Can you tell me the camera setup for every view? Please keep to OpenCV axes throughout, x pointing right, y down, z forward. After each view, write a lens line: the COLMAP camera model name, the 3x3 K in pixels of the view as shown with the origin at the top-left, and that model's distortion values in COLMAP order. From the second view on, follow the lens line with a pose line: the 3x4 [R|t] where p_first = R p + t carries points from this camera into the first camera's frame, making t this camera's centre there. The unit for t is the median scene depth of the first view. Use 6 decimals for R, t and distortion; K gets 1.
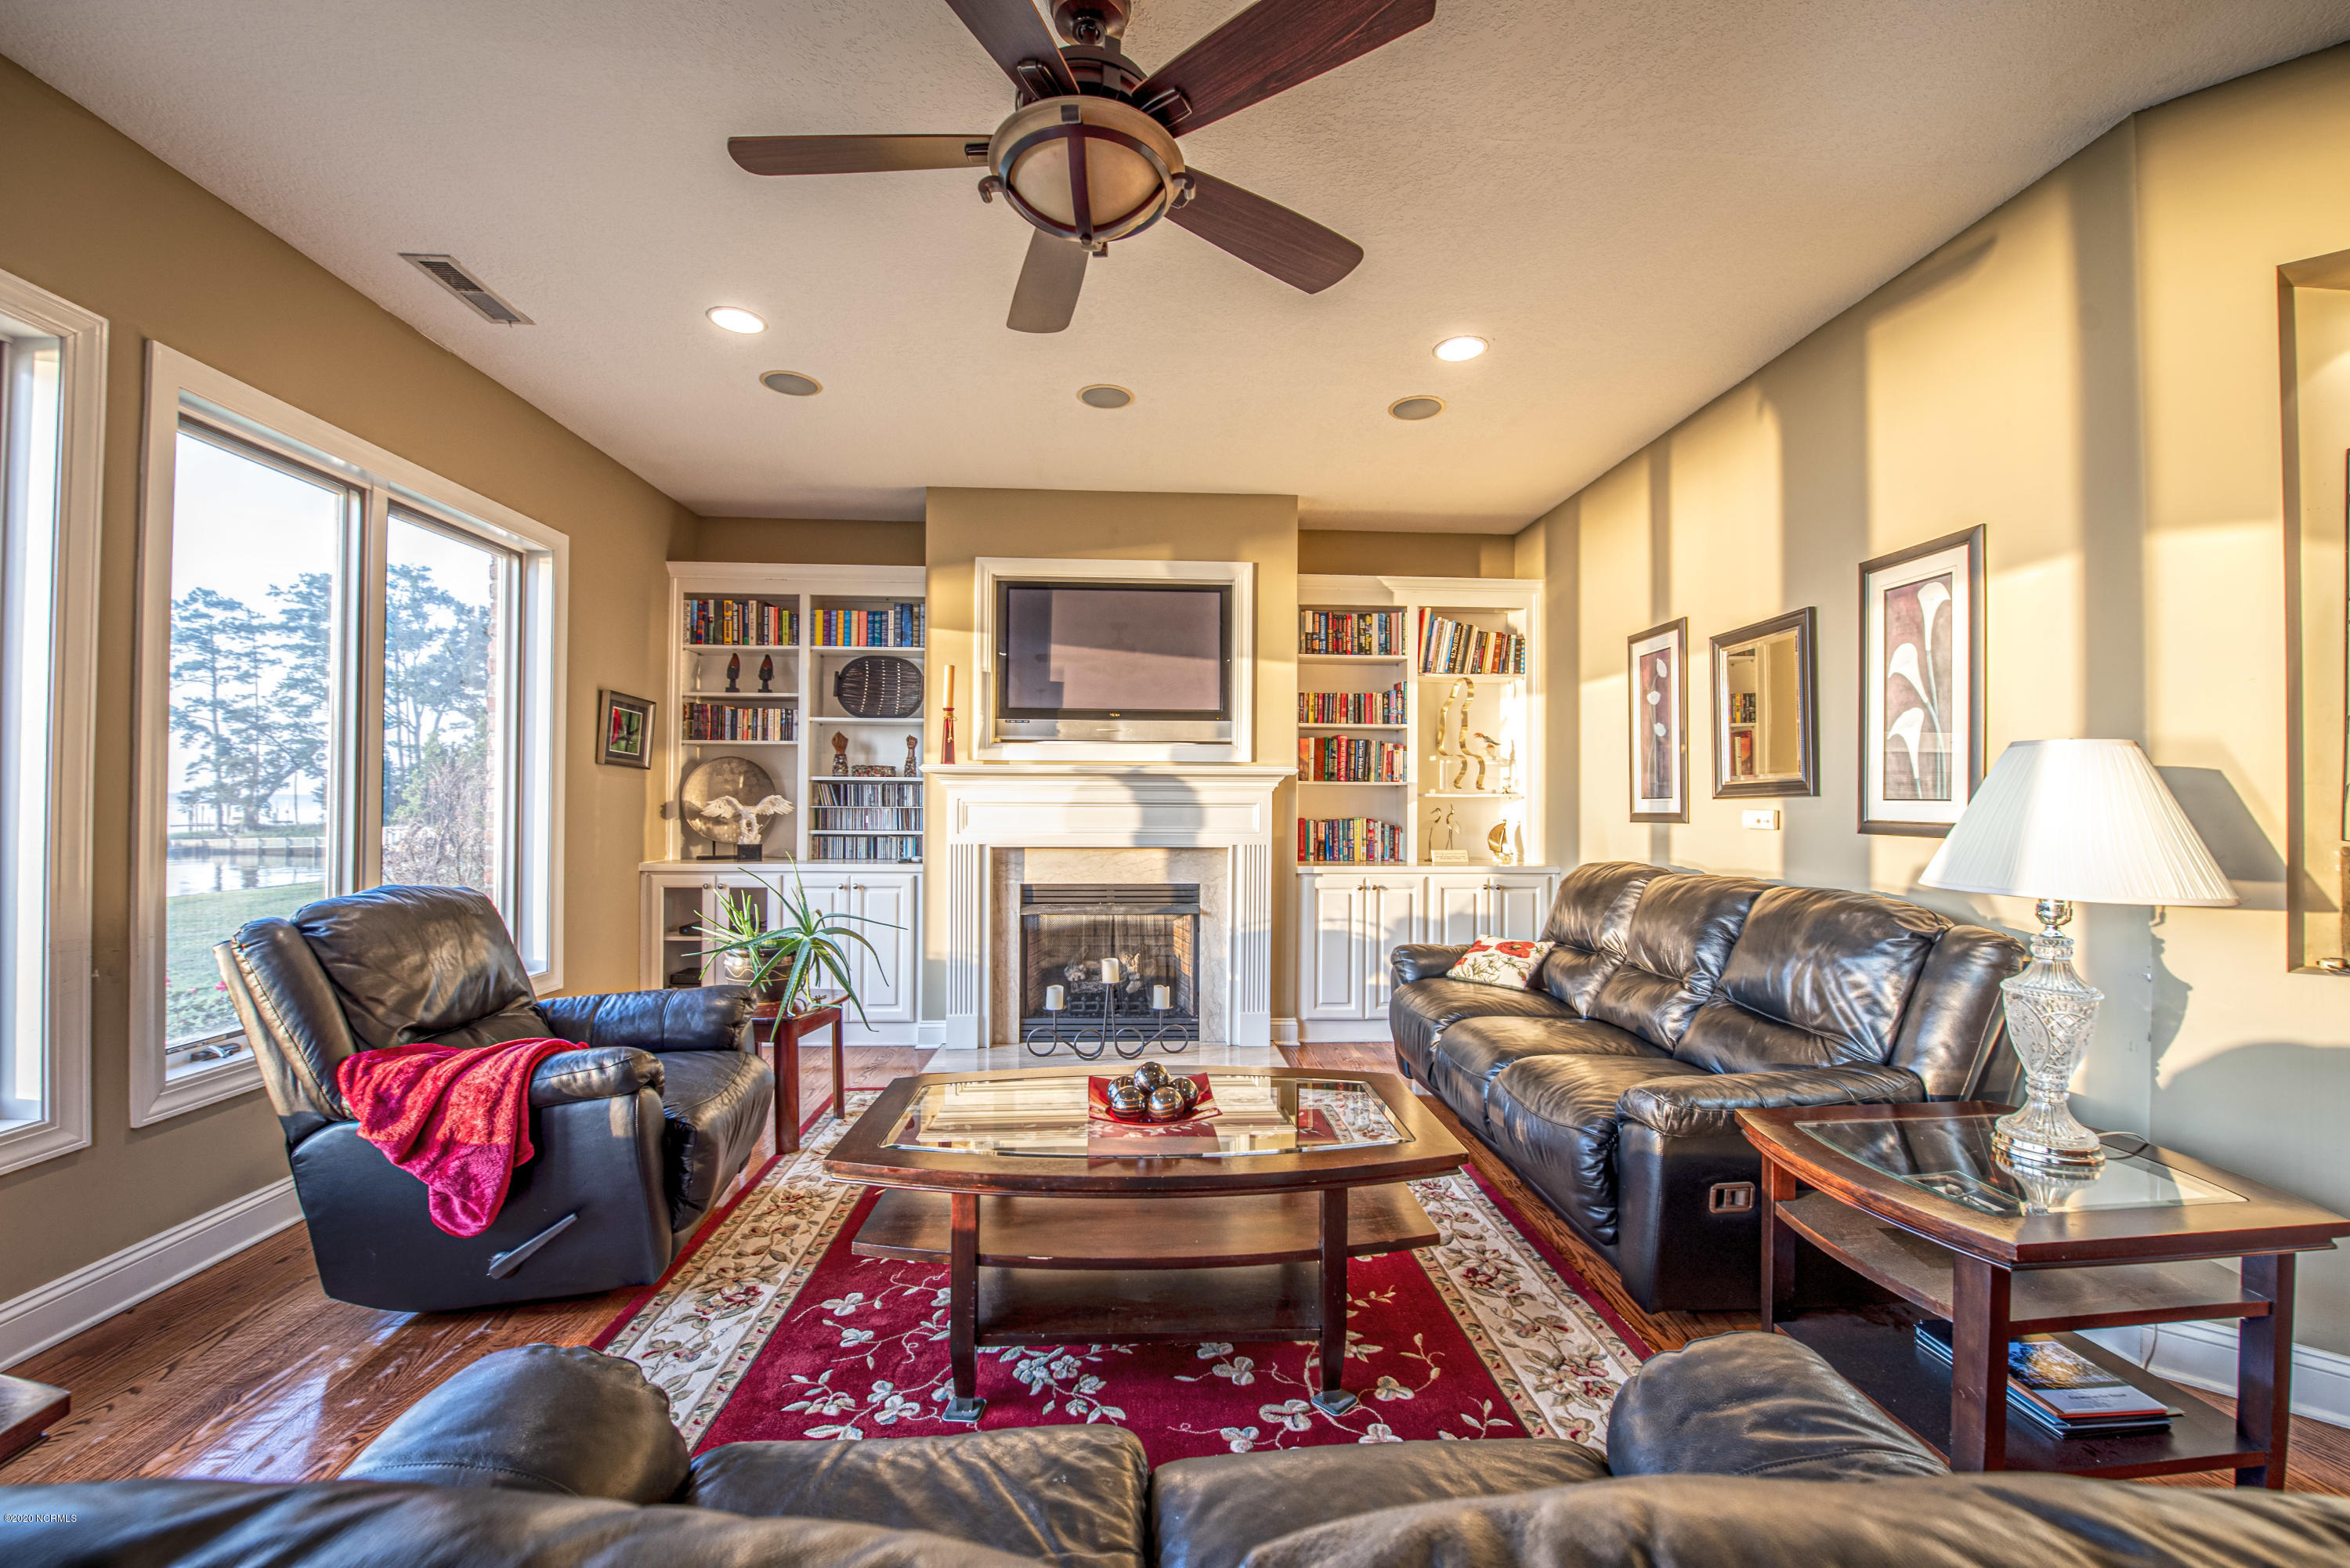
lens RADIAL K [[943.5, 0, 1180.1], [0, 943.5, 792.2], [0, 0, 1]] dist [-0.007700, -0.001427]
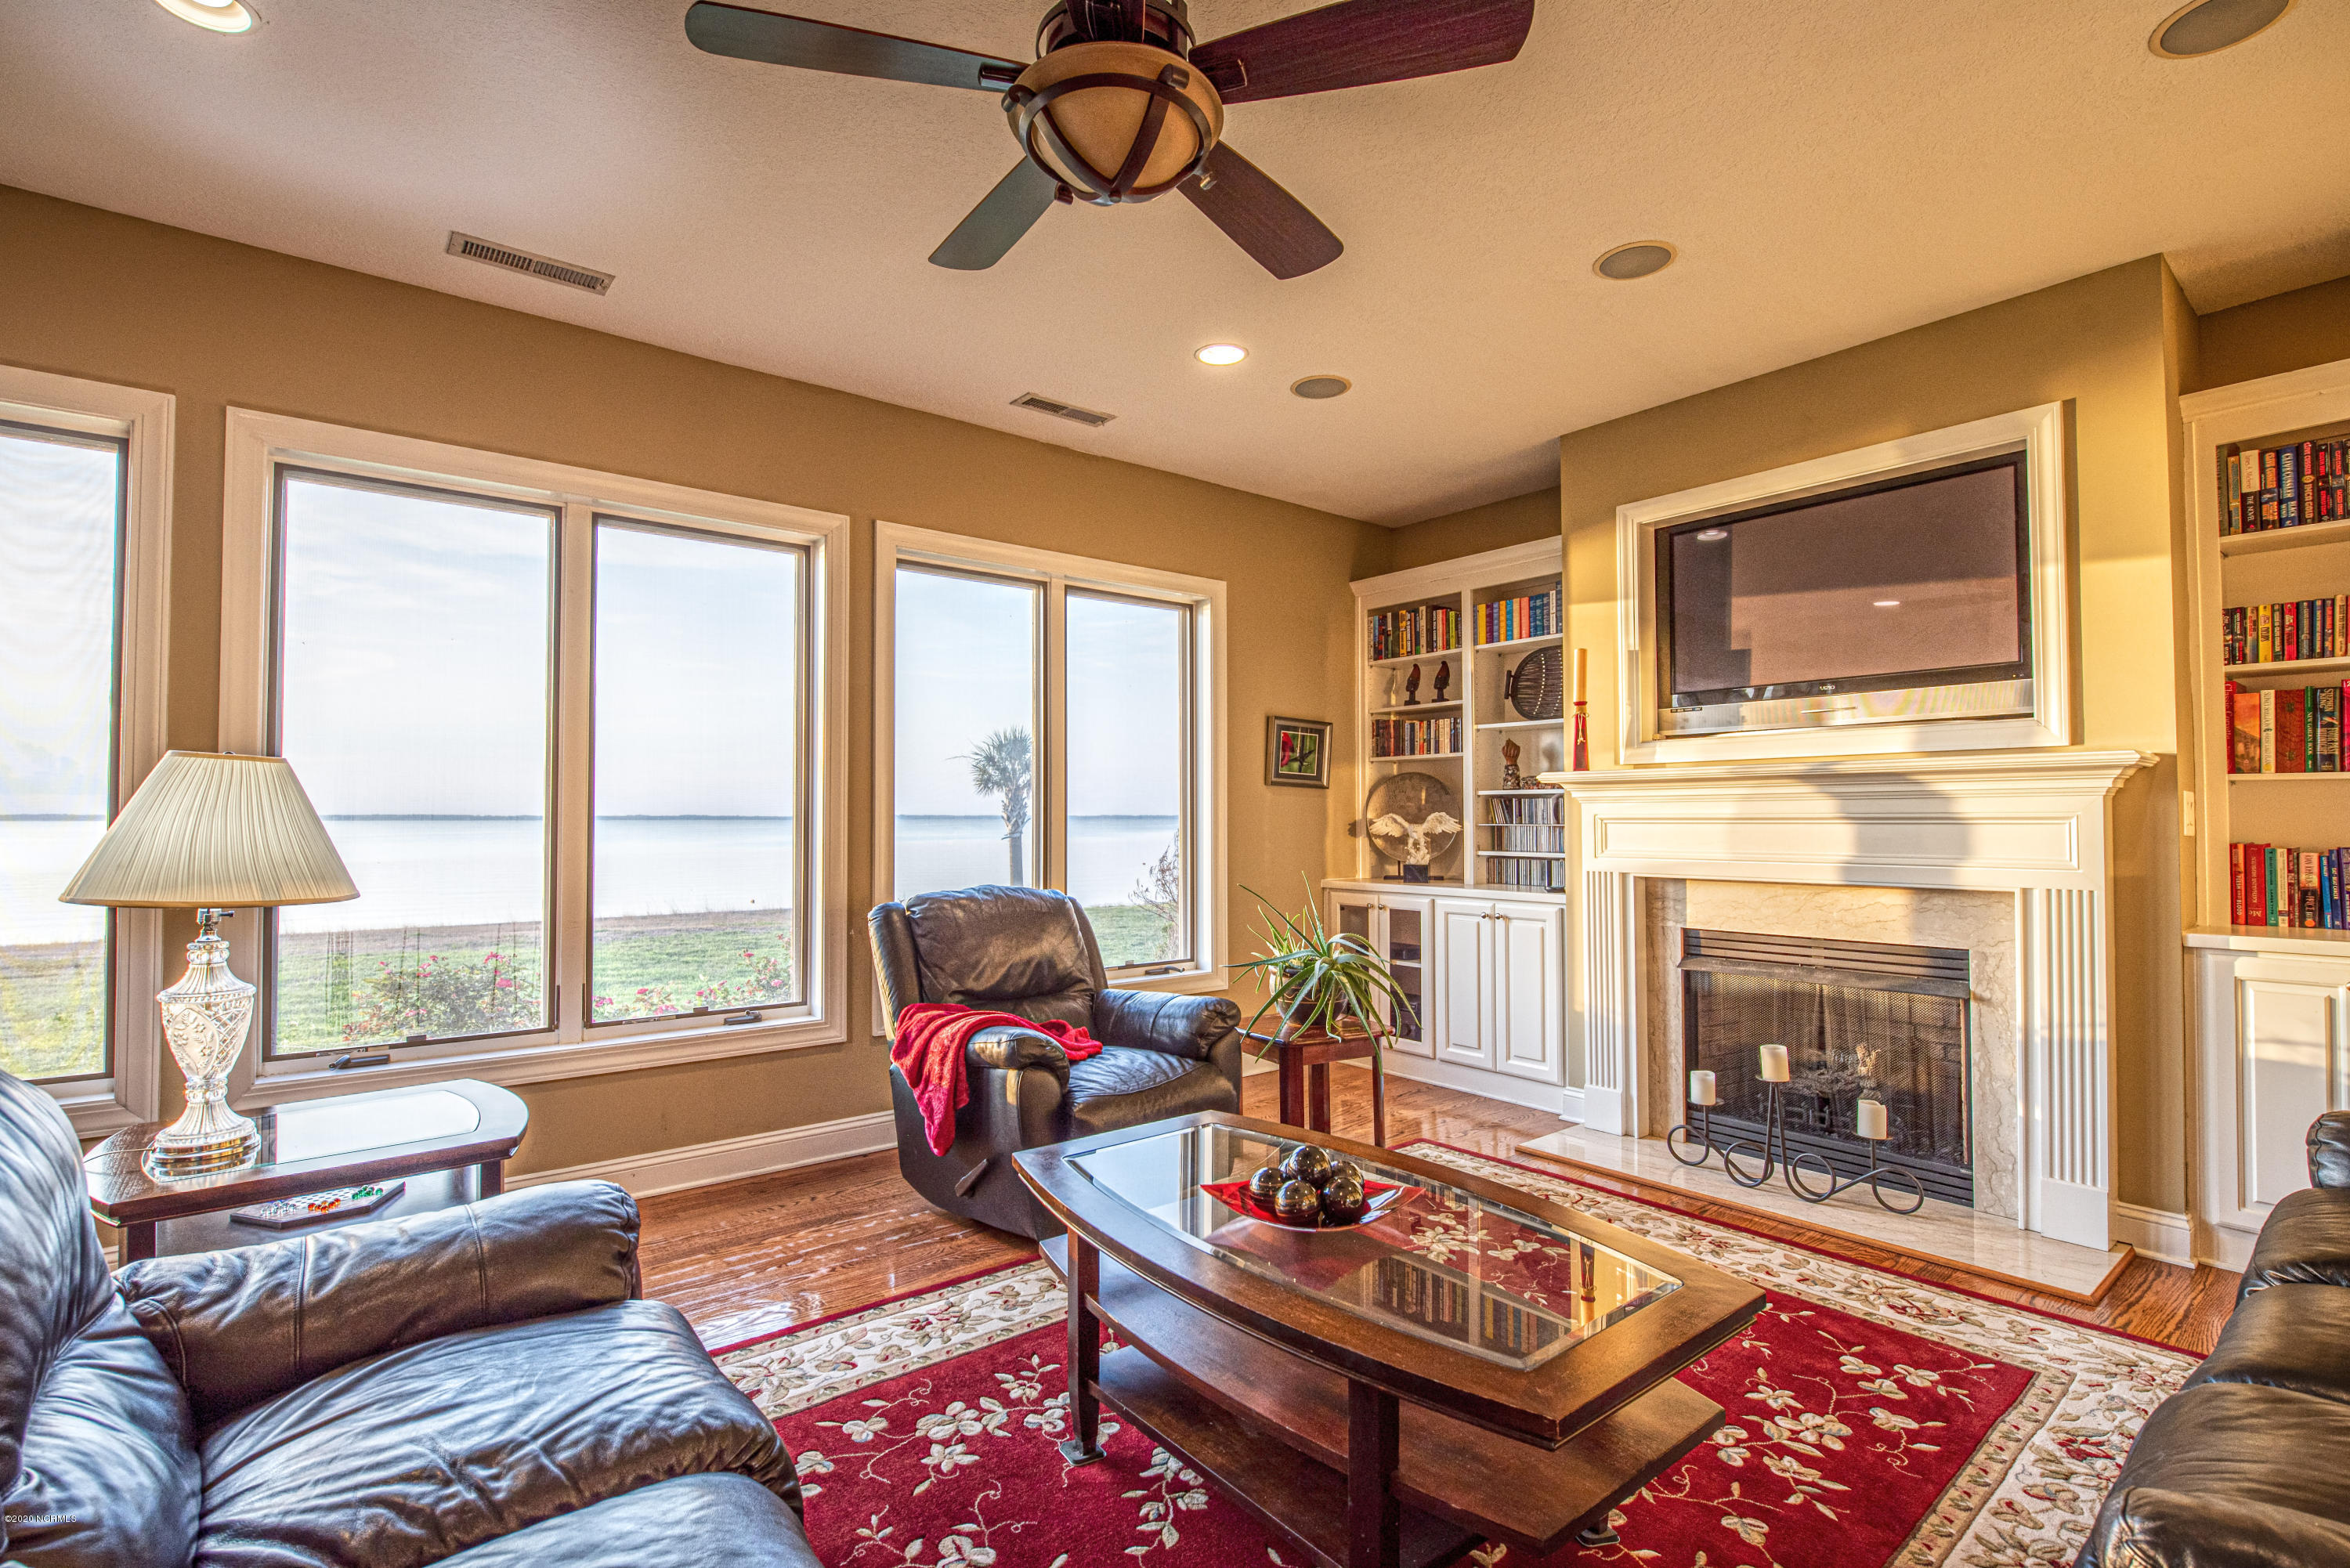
lens RADIAL K [[1086.0, 0, 1171.0], [0, 1086.0, 792.0], [0, 0, 1]] dist [-0.004084, -0.000482]
pose [[0.579824, -0.026664, -0.814306, 0.296136], [0.014305, 0.999643, -0.022547, 0.003642], [0.814616, 0.001424, 0.579998, 0.171113]]
